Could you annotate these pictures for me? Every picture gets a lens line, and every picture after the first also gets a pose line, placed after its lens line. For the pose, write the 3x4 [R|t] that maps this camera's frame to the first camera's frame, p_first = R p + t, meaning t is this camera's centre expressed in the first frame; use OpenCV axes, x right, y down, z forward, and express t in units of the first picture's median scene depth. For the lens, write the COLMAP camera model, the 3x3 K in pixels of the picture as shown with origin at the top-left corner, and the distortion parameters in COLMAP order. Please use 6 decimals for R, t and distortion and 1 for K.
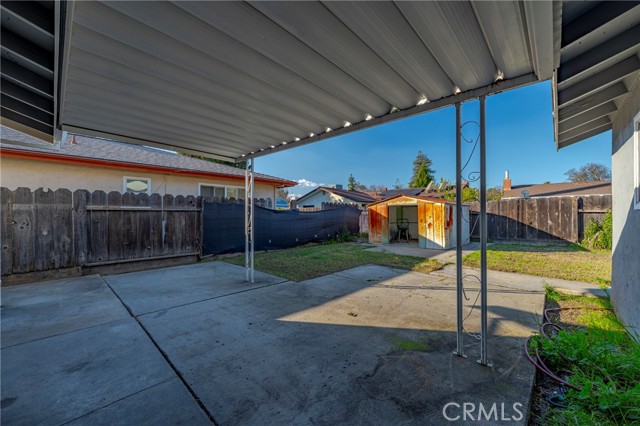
lens RADIAL K [[253.3, 0, 320.0], [0, 253.3, 213.0], [0, 0, 1]] dist [-0.001274, -0.000097]
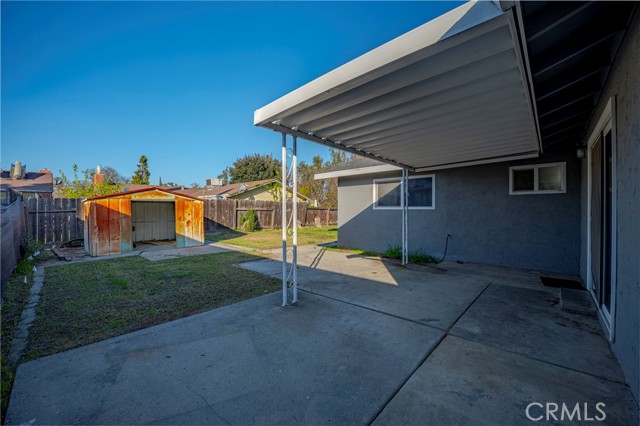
lens RADIAL K [[254.7, 0, 319.6], [0, 254.7, 209.1], [0, 0, 1]] dist [-0.001462, -0.000096]
pose [[-0.020074, 0.006650, 0.999776, -0.563259], [-0.006986, 0.999953, -0.006792, -0.001669], [-0.999774, -0.007121, -0.020027, 0.512465]]
